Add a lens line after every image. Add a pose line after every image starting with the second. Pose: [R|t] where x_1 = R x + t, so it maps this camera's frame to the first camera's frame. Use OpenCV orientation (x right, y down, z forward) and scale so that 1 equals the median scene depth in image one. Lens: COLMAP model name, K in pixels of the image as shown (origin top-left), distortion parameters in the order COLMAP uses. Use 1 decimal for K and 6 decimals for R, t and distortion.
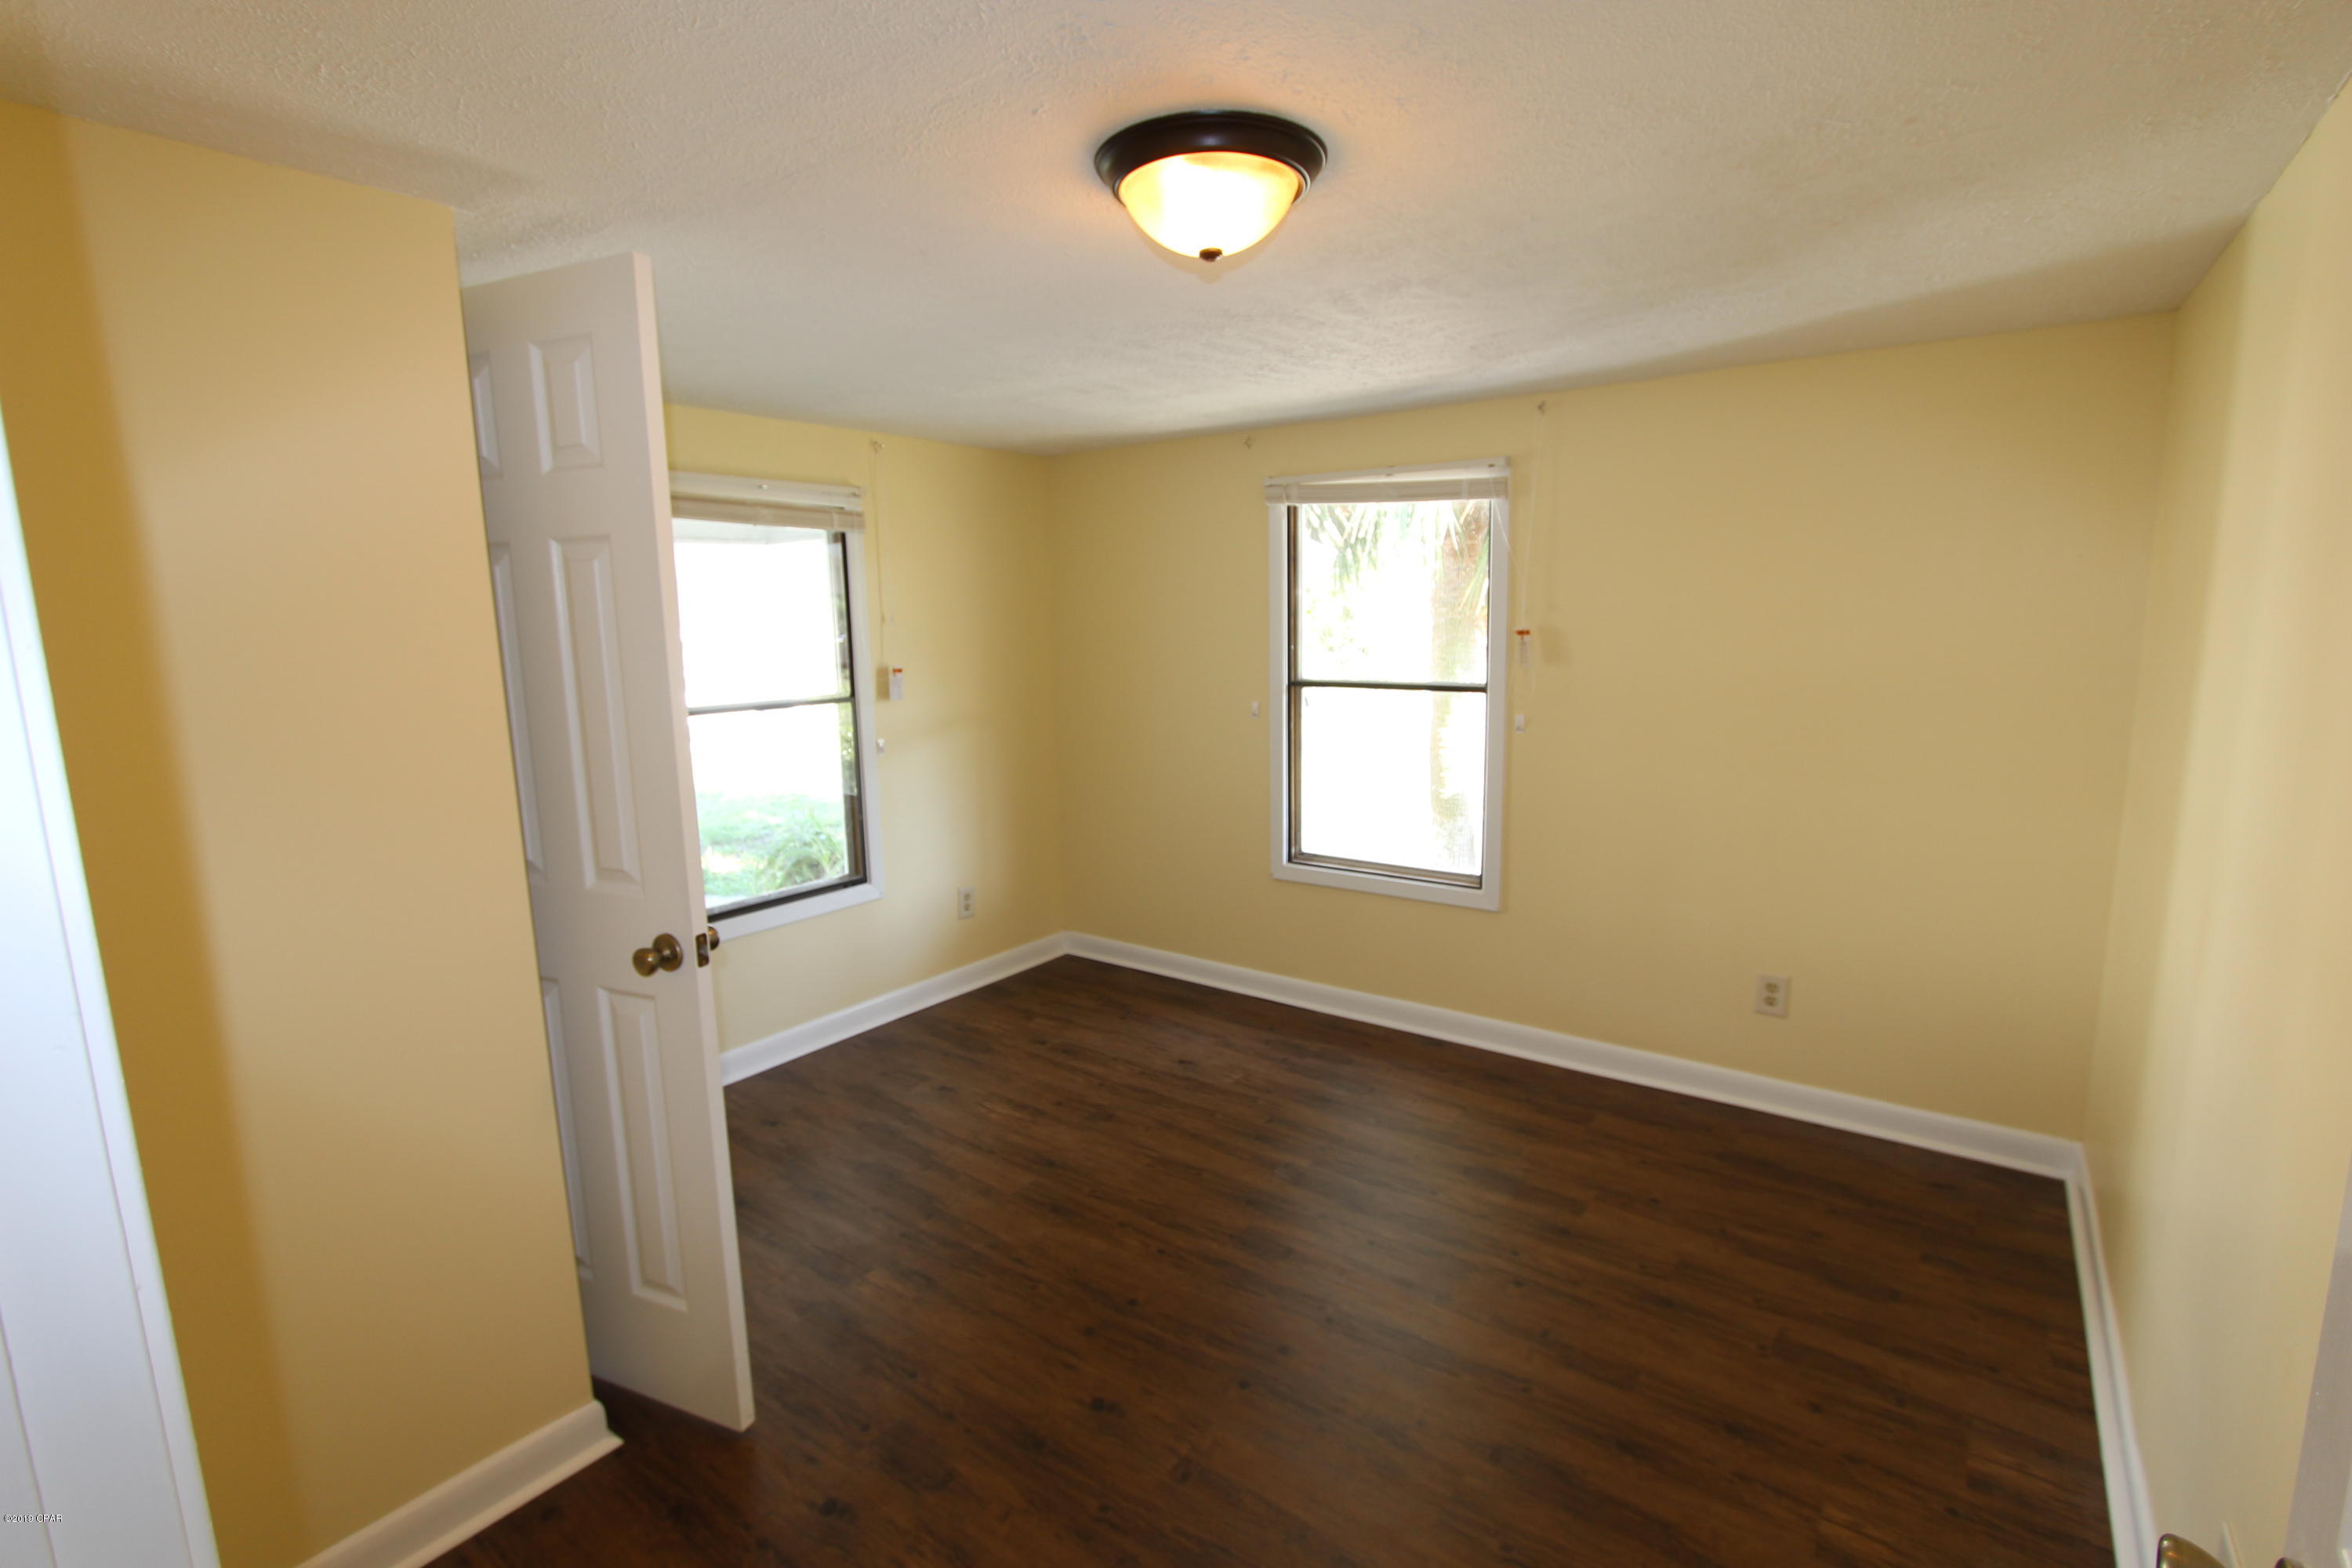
lens RADIAL K [[1086.2, 0, 1179.7], [0, 1086.2, 780.3], [0, 0, 1]] dist [-0.016818, 0.000241]
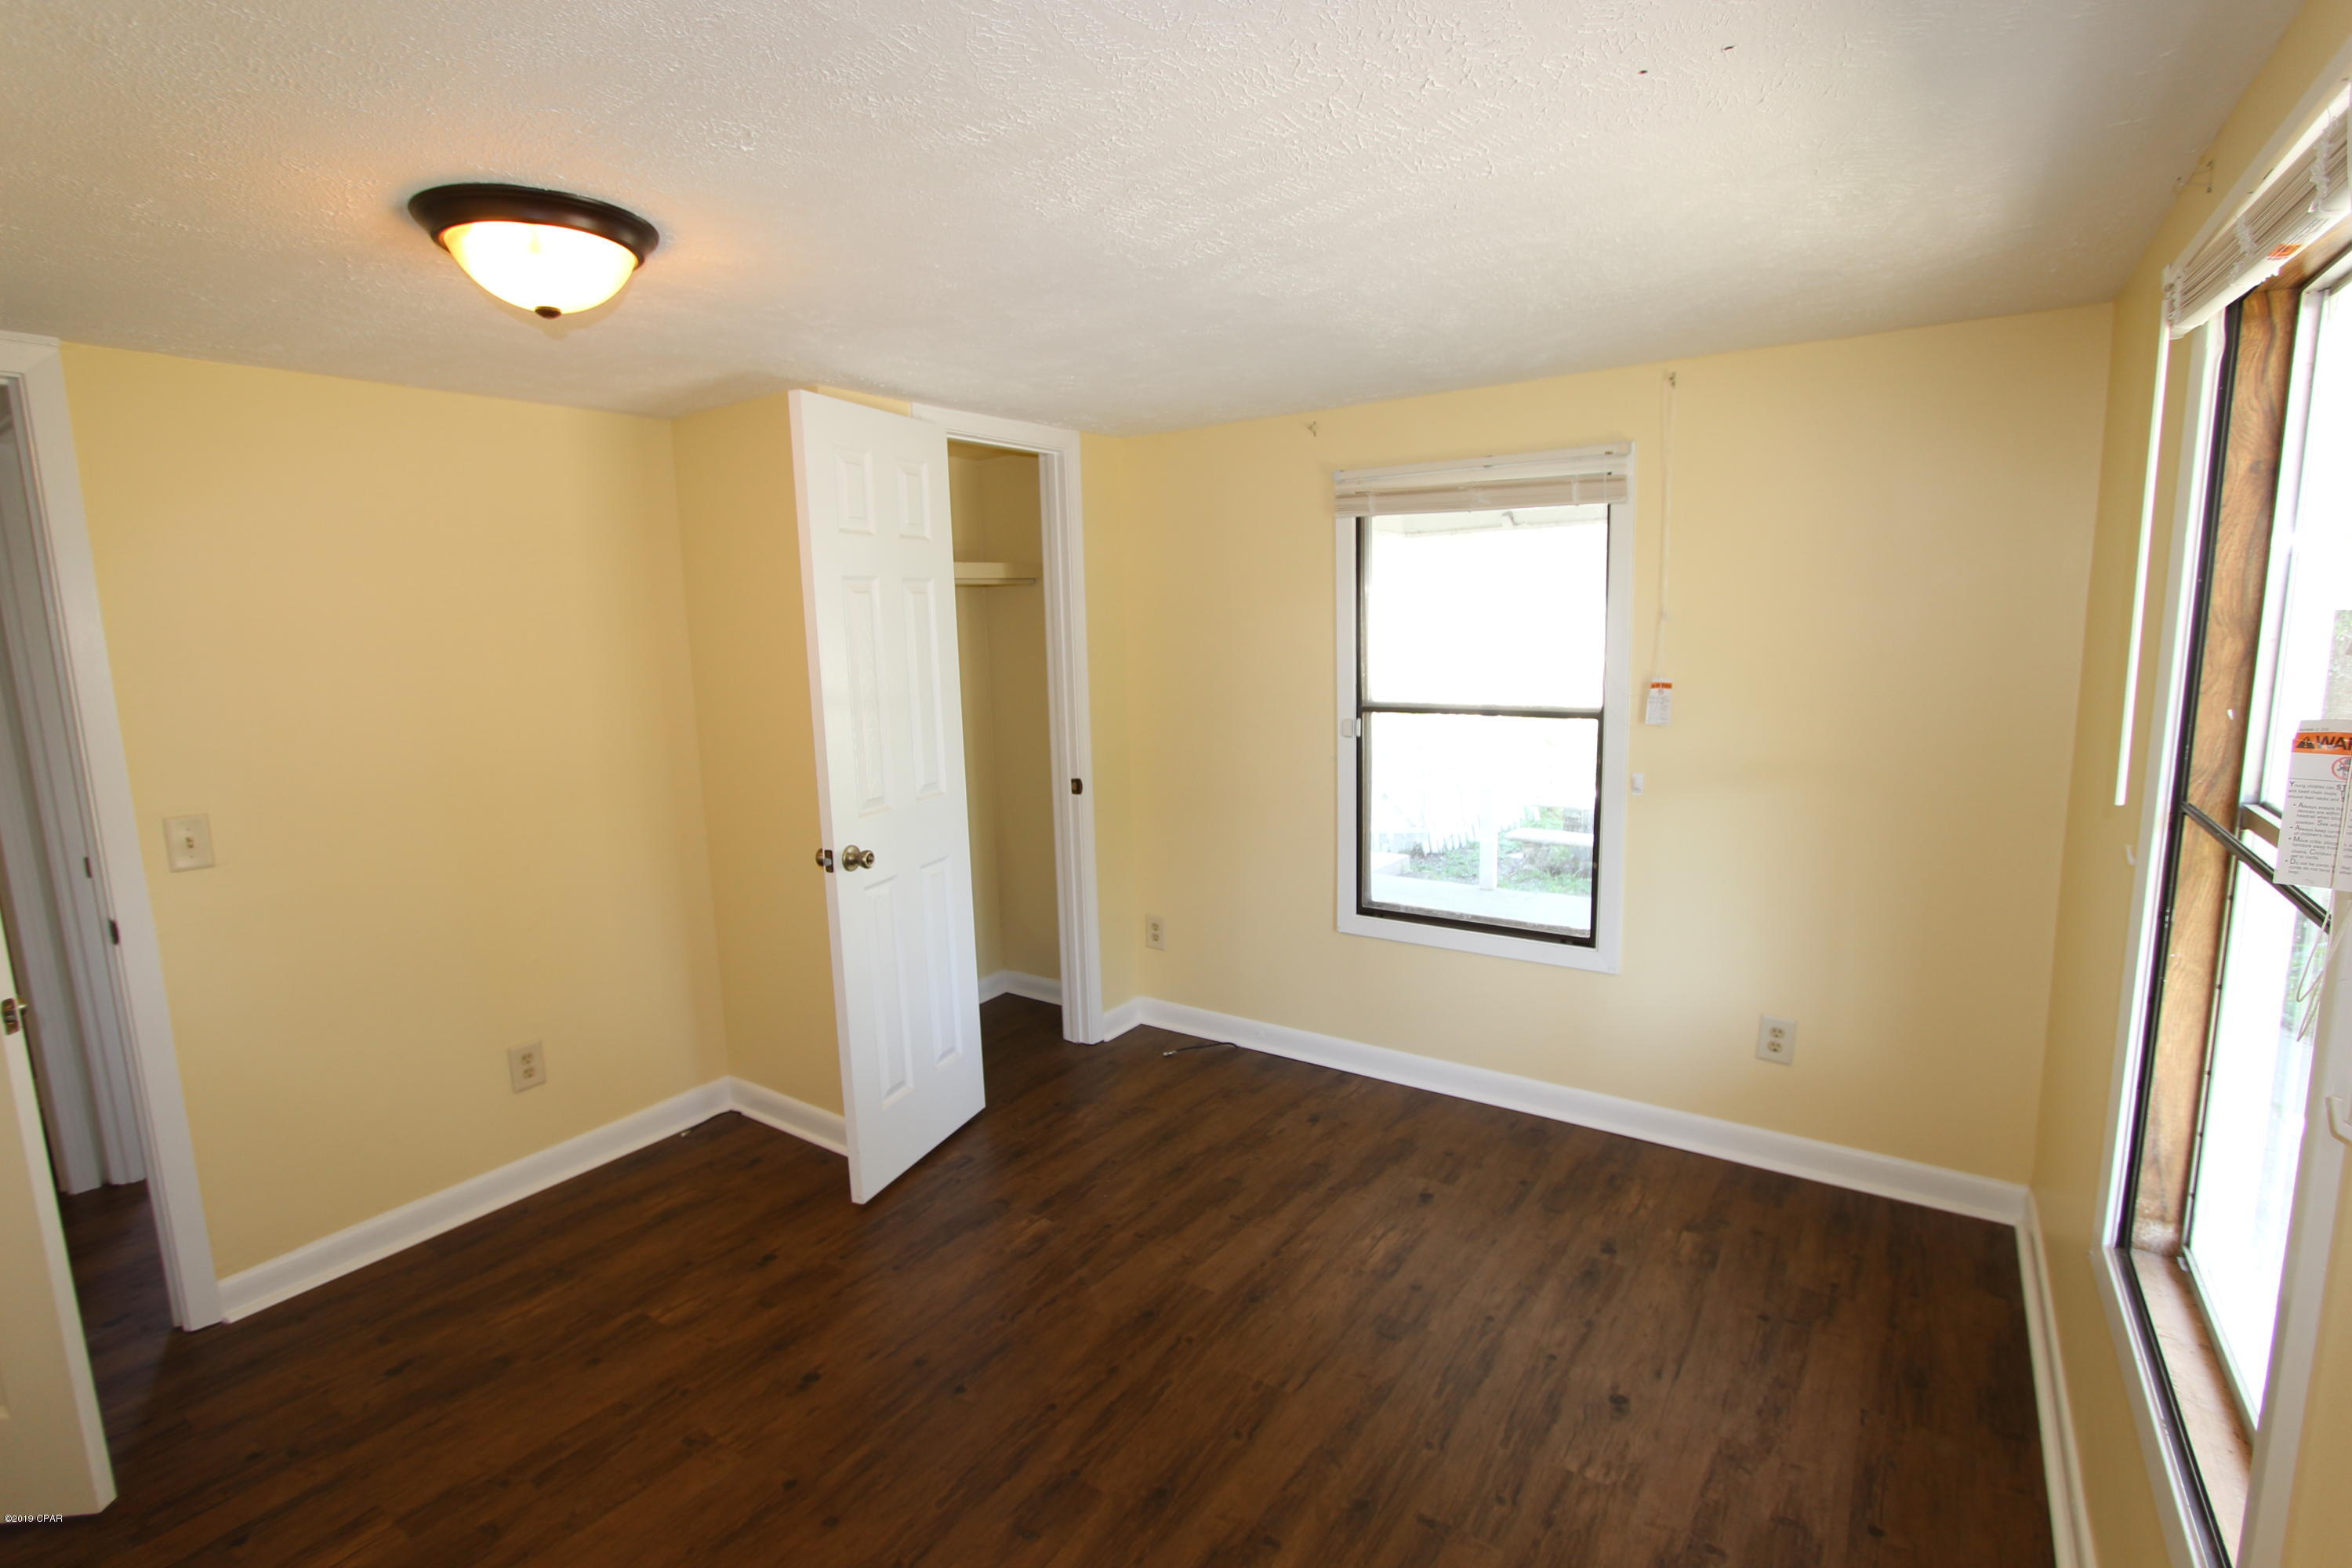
lens RADIAL K [[1086.2, 0, 1173.9], [0, 1086.2, 777.5], [0, 0, 1]] dist [-0.016818, 0.000241]
pose [[0.028275, 0.164500, -0.985972, 0.505953], [-0.127864, 0.978858, 0.159647, -0.124821], [0.991389, 0.121557, 0.048711, 0.701573]]
